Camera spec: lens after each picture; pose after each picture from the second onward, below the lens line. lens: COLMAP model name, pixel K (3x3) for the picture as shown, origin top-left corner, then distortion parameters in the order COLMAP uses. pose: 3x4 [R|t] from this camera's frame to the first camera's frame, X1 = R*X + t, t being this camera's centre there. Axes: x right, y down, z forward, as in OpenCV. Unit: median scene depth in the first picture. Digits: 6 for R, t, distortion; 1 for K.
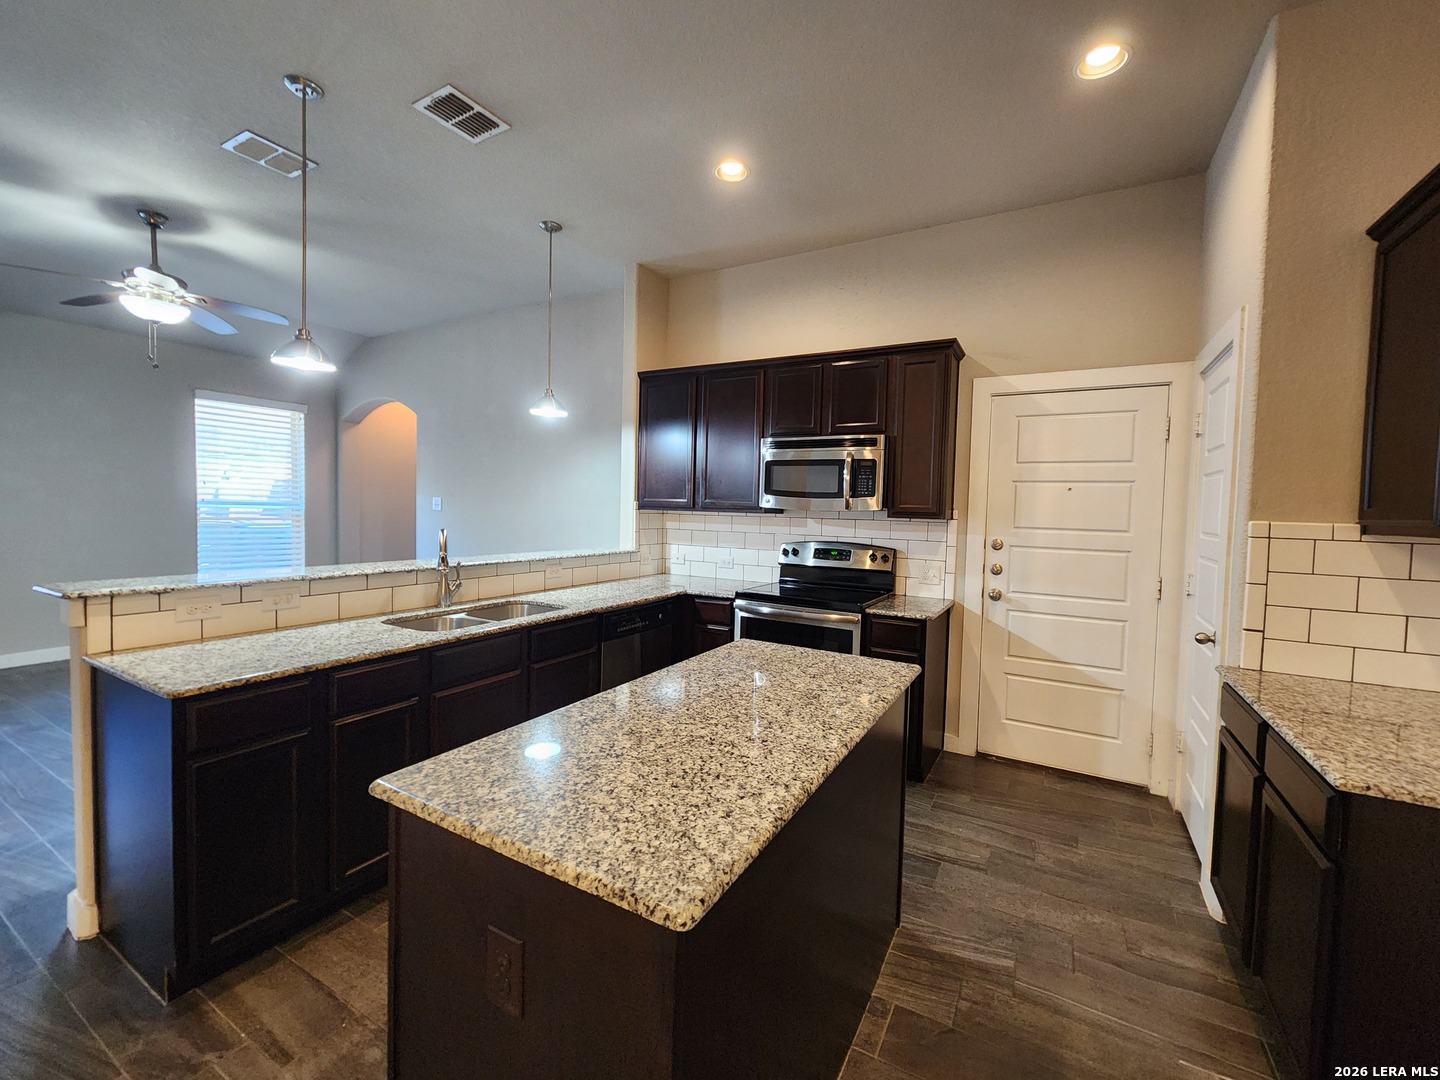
lens RADIAL K [[588.5, 0, 733.9], [0, 588.5, 530.3], [0, 0, 1]] dist [0.004809, -0.003872]
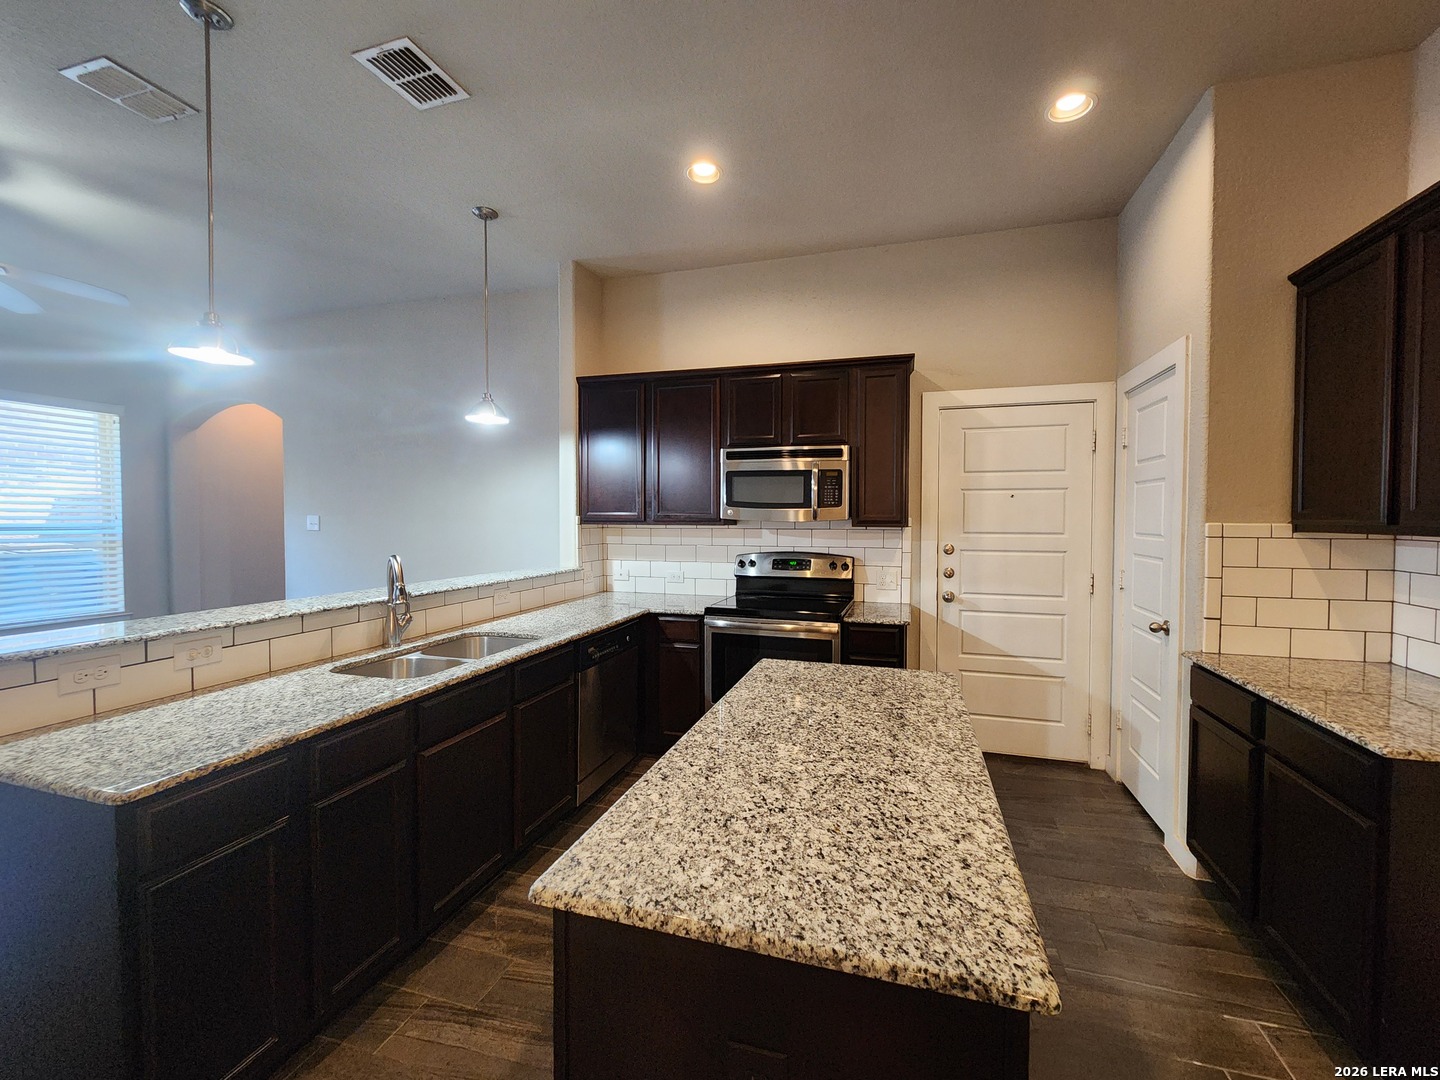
lens RADIAL K [[587.2, 0, 733.6], [0, 587.2, 532.0], [0, 0, 1]] dist [0.004097, -0.002798]
pose [[0.975628, -0.029199, 0.217481, -0.175158], [0.031373, 0.999486, -0.006551, -0.013011], [-0.217178, 0.013215, 0.976042, 0.055772]]
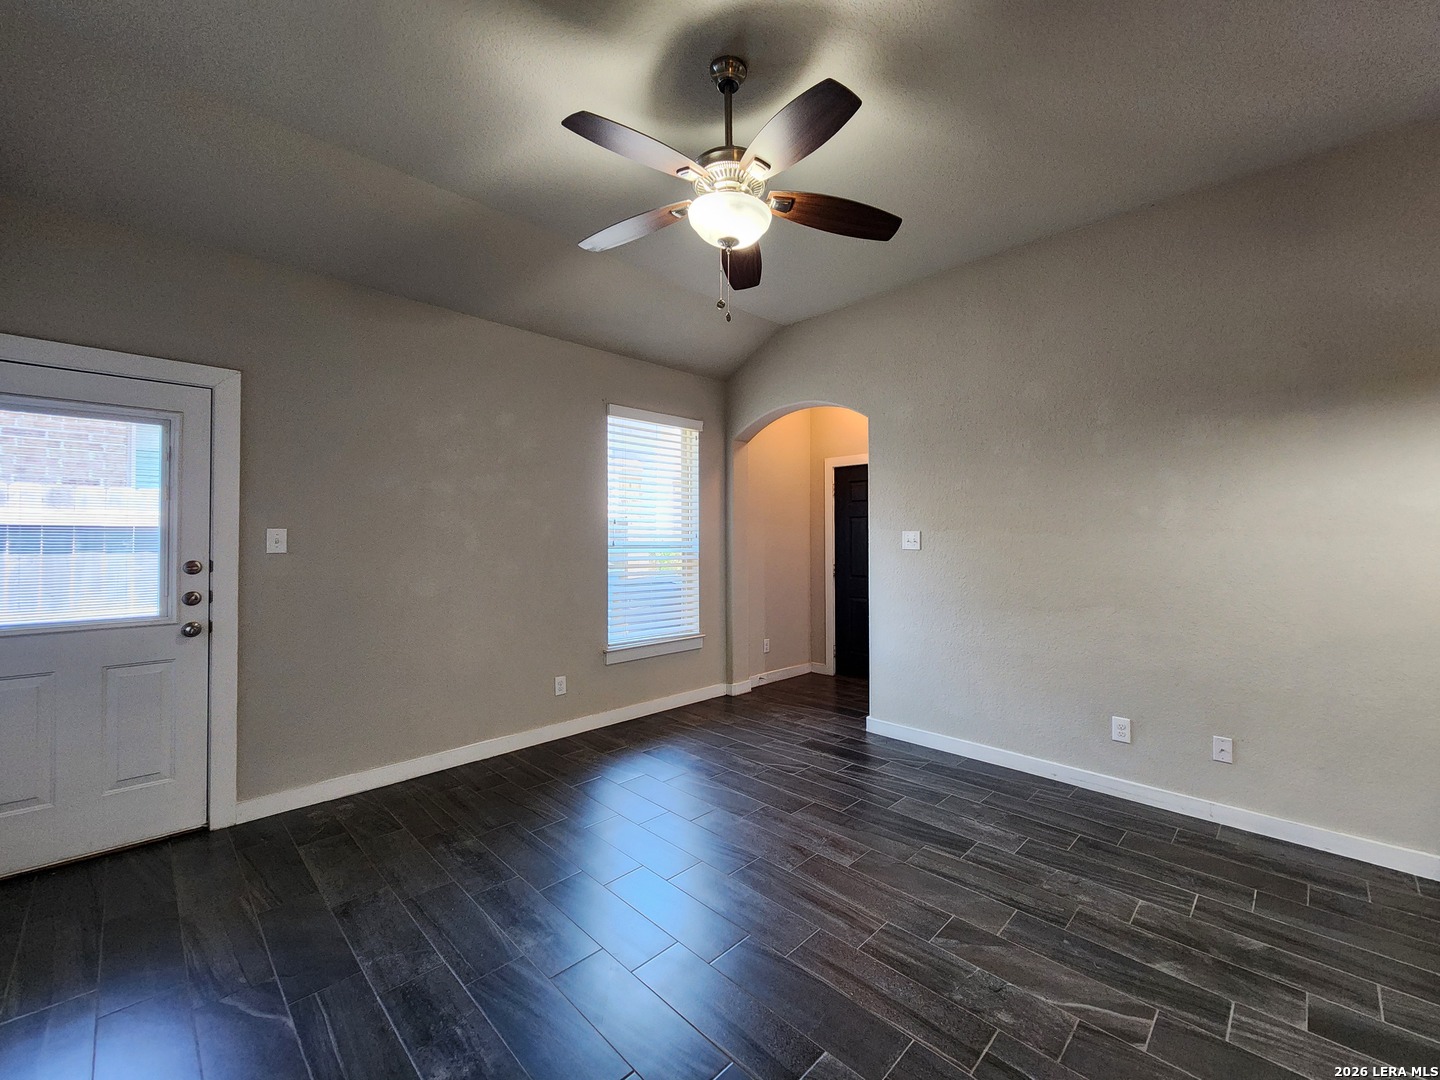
lens RADIAL K [[588.5, 0, 733.9], [0, 588.5, 530.3], [0, 0, 1]] dist [0.004809, -0.003872]
pose [[0.963247, -0.032854, -0.266600, -0.981326], [0.017744, 0.998107, -0.058889, -0.037313], [0.268030, 0.051995, 0.962007, 0.532713]]
